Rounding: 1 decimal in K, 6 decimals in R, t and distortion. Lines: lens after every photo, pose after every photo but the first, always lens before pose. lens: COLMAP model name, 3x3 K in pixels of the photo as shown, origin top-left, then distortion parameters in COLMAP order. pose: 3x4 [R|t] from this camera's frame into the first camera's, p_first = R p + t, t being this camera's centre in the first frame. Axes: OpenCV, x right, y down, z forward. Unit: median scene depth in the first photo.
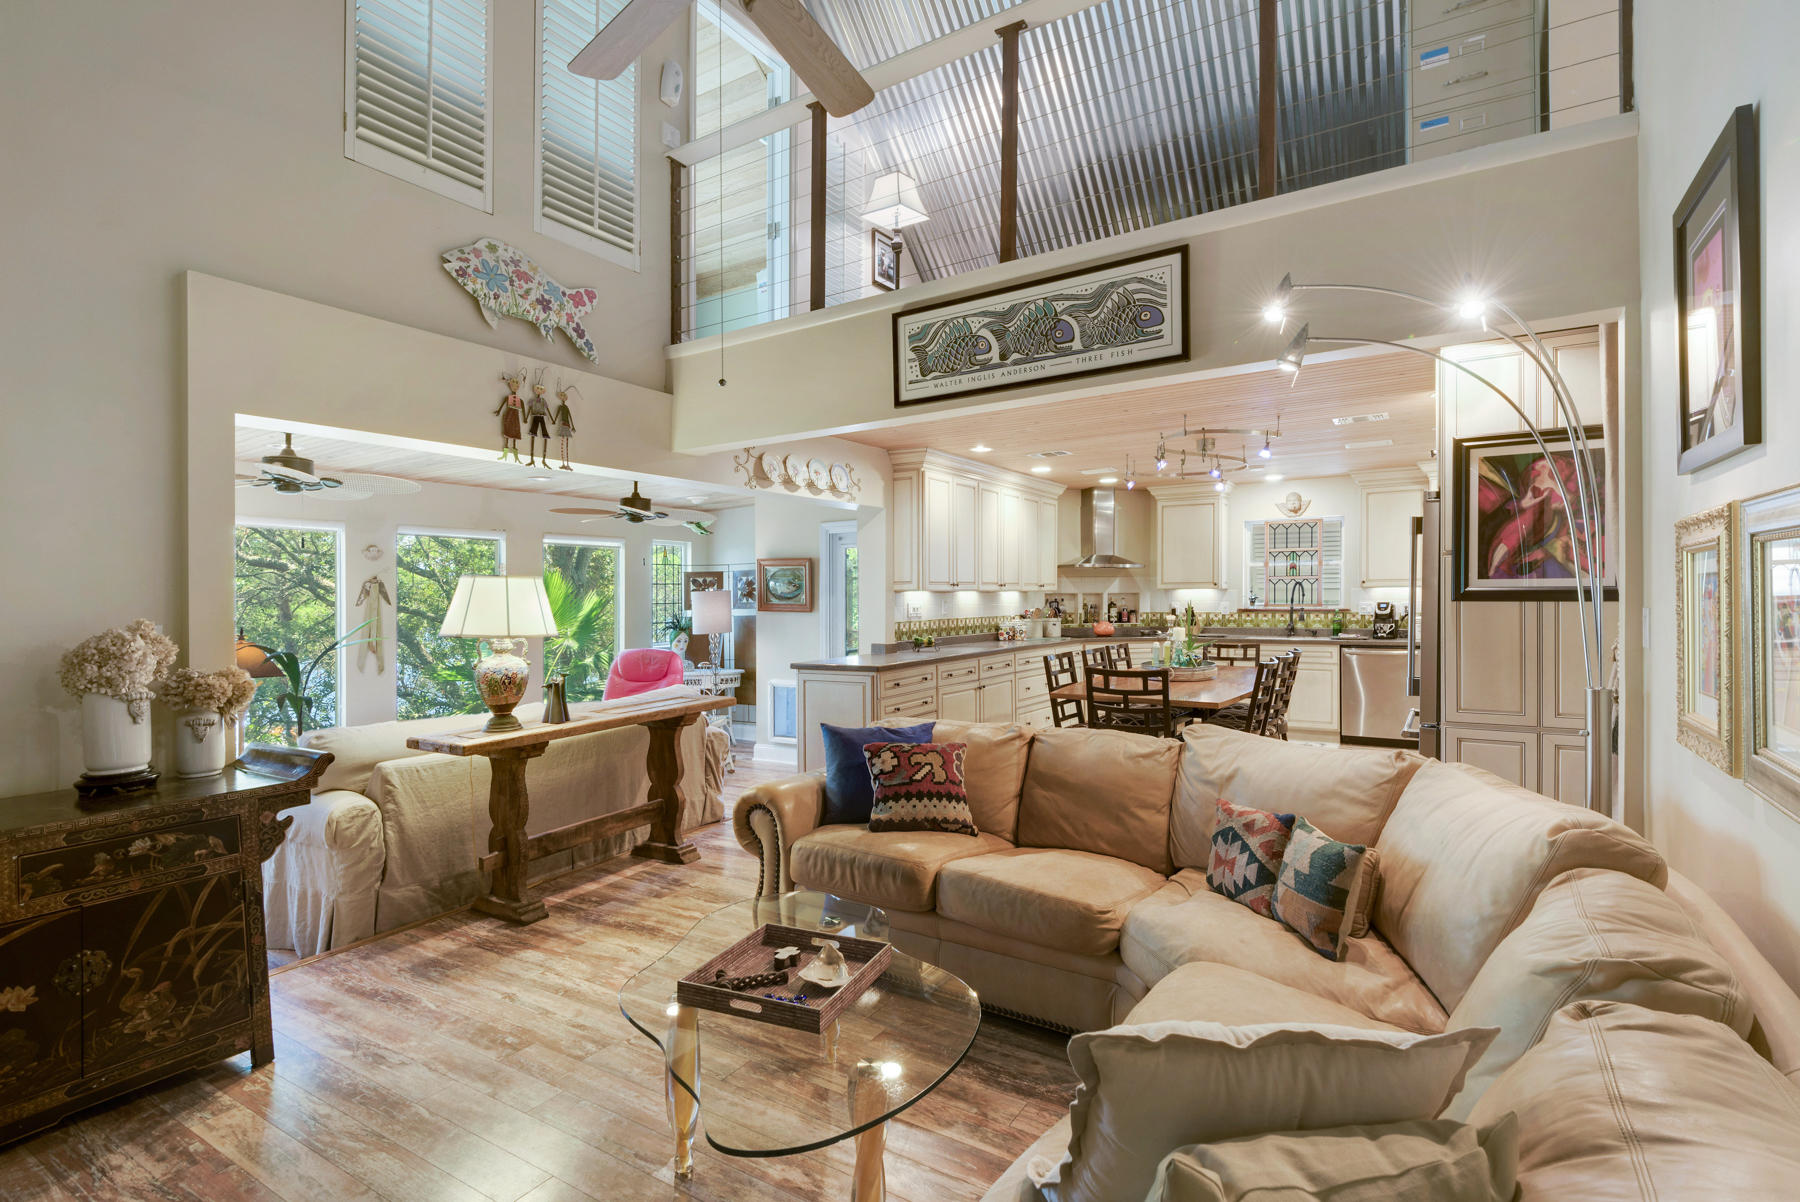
lens RADIAL K [[857.2, 0, 915.3], [0, 857.2, 577.2], [0, 0, 1]] dist [0.012152, -0.009035]
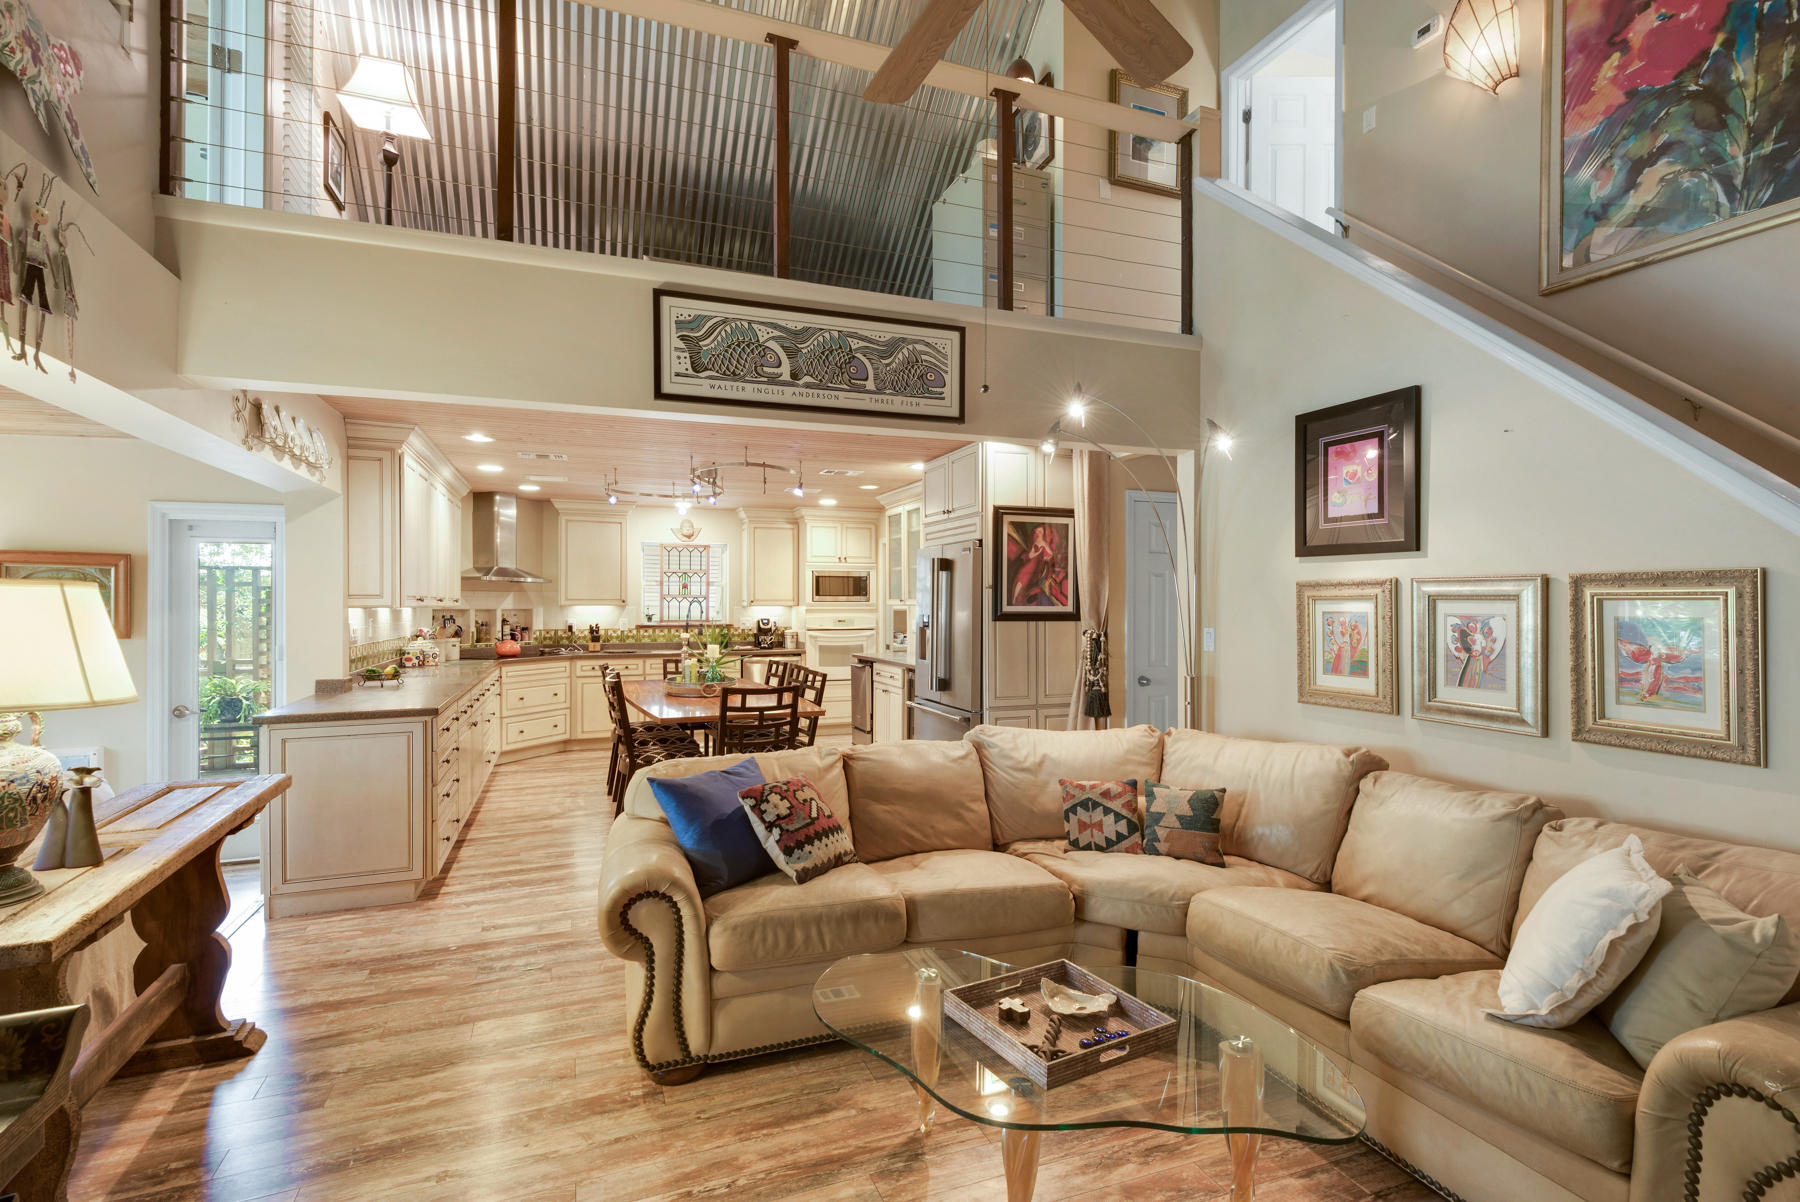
lens RADIAL K [[833.4, 0, 896.0], [0, 833.4, 589.5], [0, 0, 1]] dist [0.014245, -0.004790]
pose [[0.616471, 0.025637, 0.786960, -0.542183], [-0.024702, 0.999608, -0.013215, -0.001784], [-0.786990, -0.011293, 0.616863, 0.296937]]
